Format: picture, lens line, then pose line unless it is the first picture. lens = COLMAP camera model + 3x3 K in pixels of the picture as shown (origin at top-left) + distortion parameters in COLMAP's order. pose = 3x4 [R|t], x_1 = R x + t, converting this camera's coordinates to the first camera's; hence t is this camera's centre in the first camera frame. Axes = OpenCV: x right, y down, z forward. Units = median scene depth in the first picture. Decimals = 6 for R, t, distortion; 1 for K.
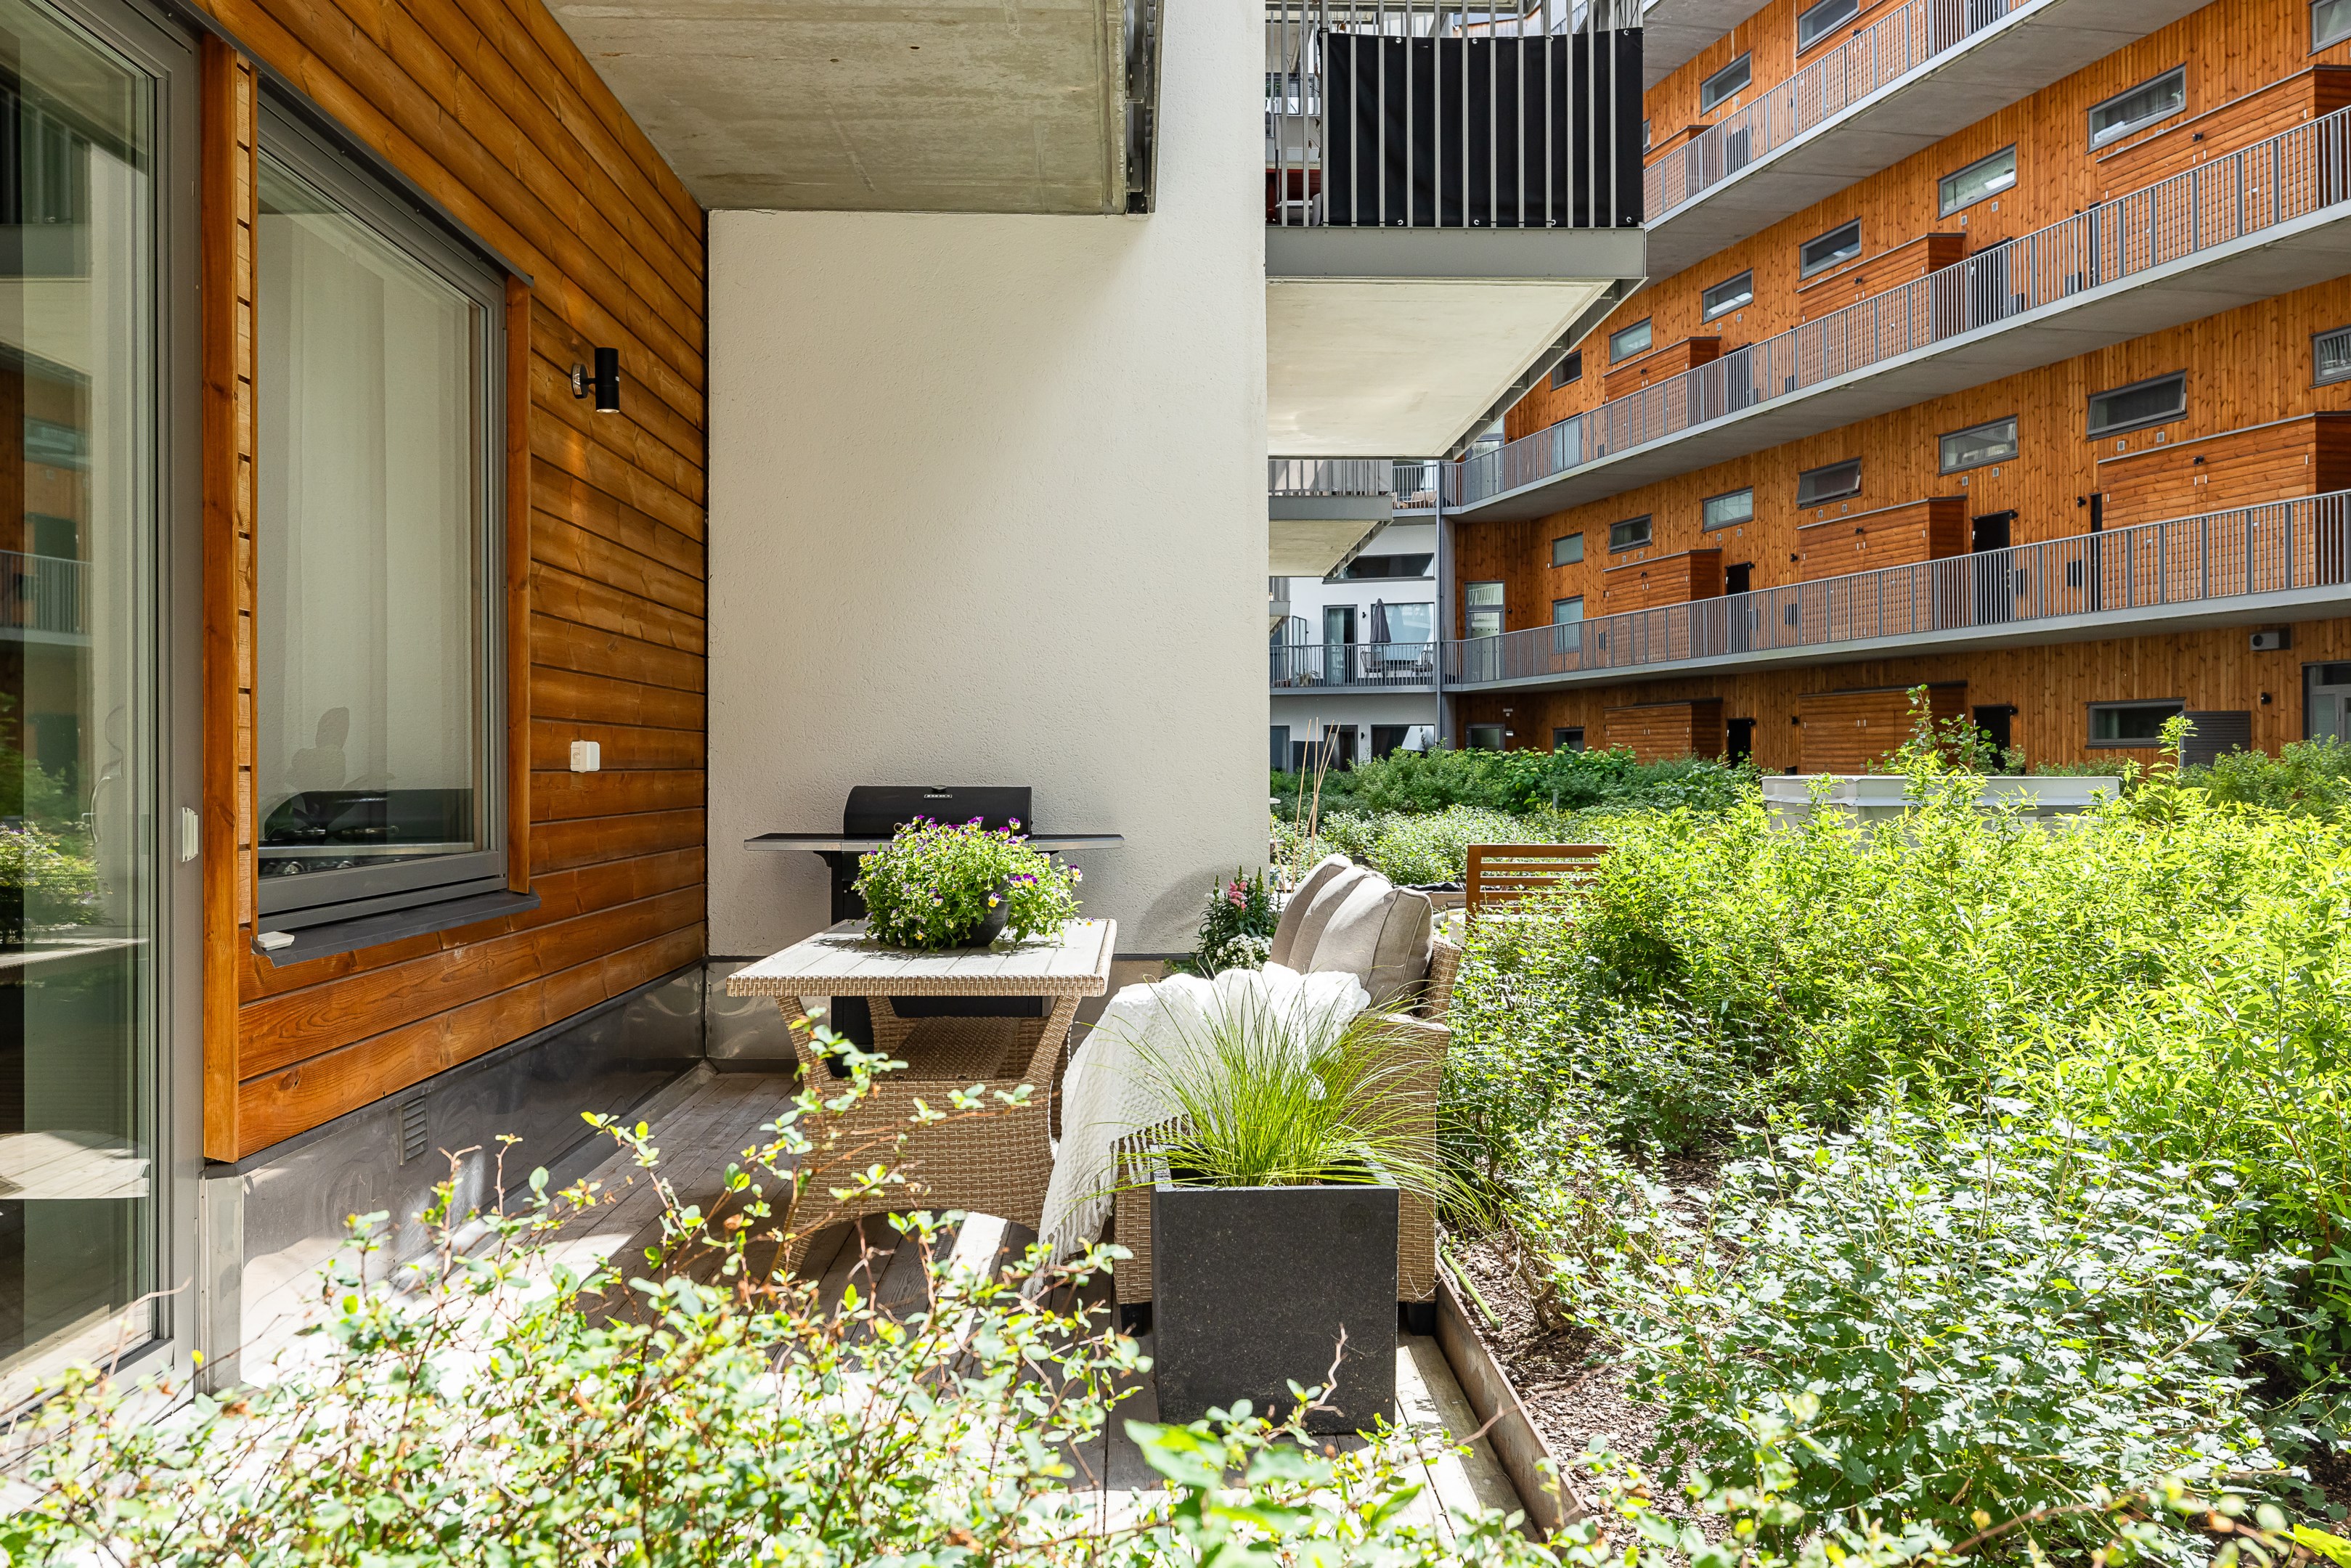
lens RADIAL K [[1871.7, 0, 1167.2], [0, 1871.7, 741.6], [0, 0, 1]] dist [-0.000746, -0.000606]
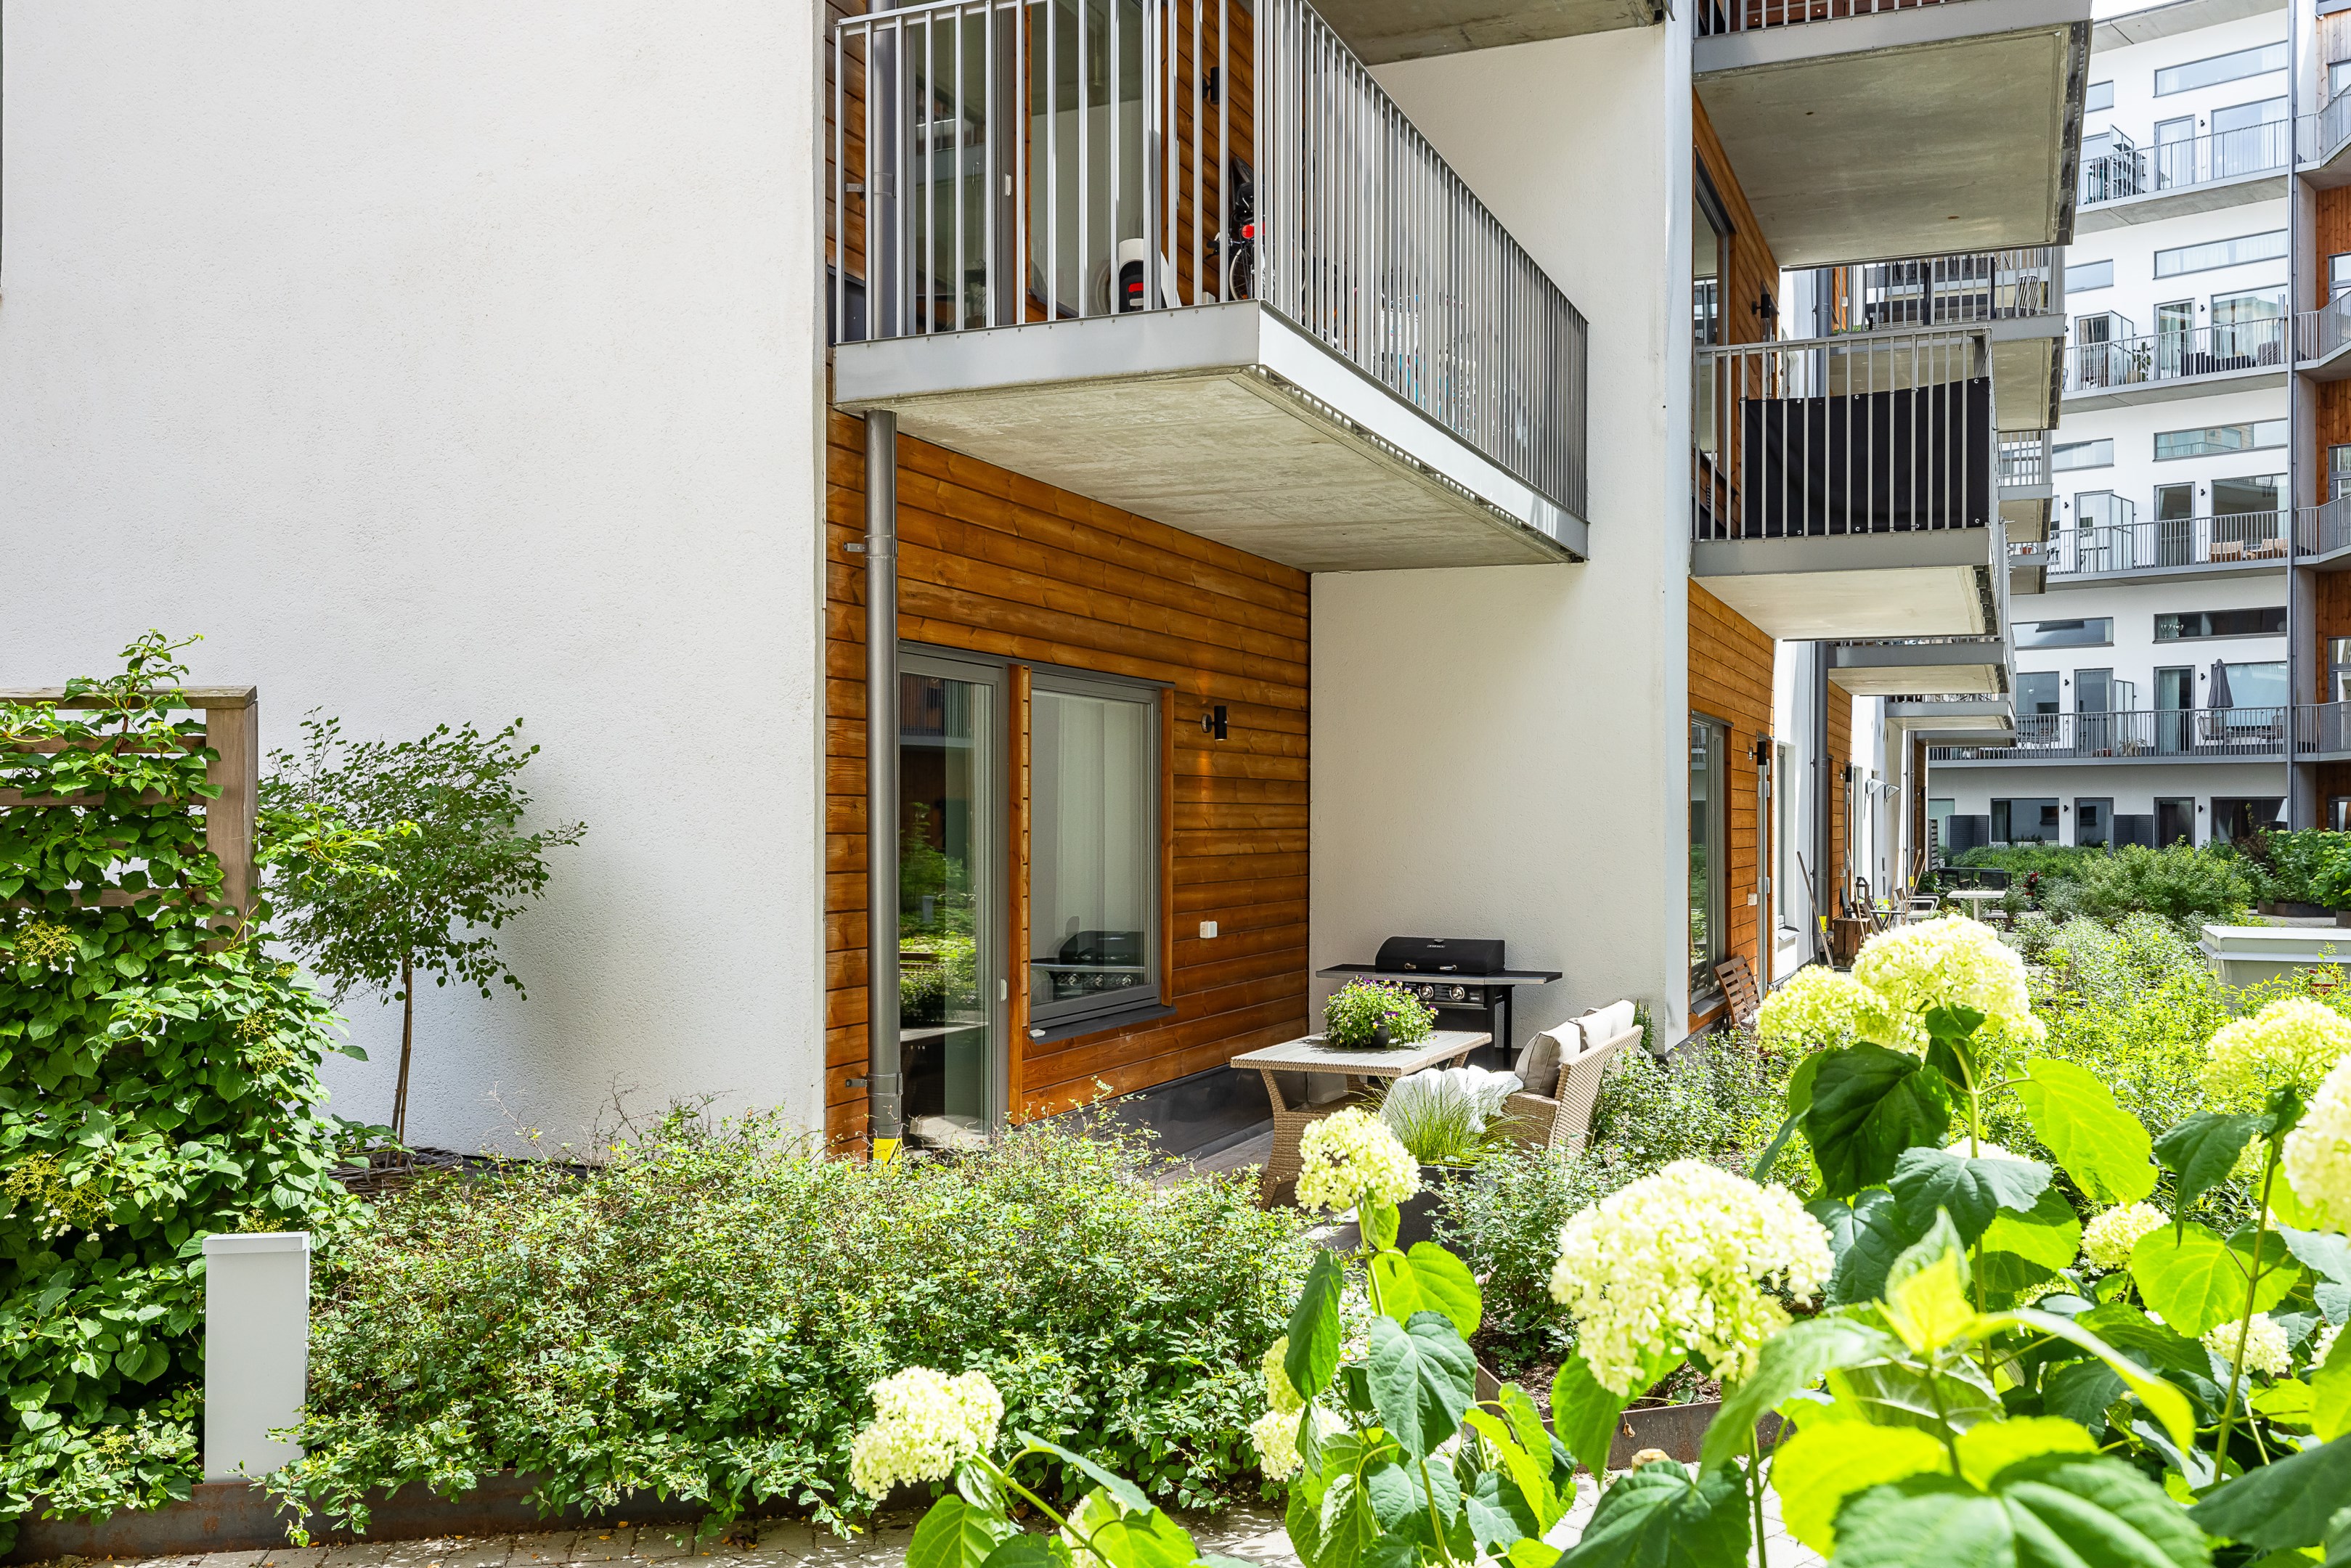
lens RADIAL K [[1999.6, 0, 1175.4], [0, 1999.6, 792.5], [0, 0, 1]] dist [-0.003390, 0.005052]
pose [[0.908433, 0.002920, -0.418019, 0.324472], [-0.000515, 0.999983, 0.005867, -0.093459], [0.418029, -0.005115, 0.908419, -0.537722]]
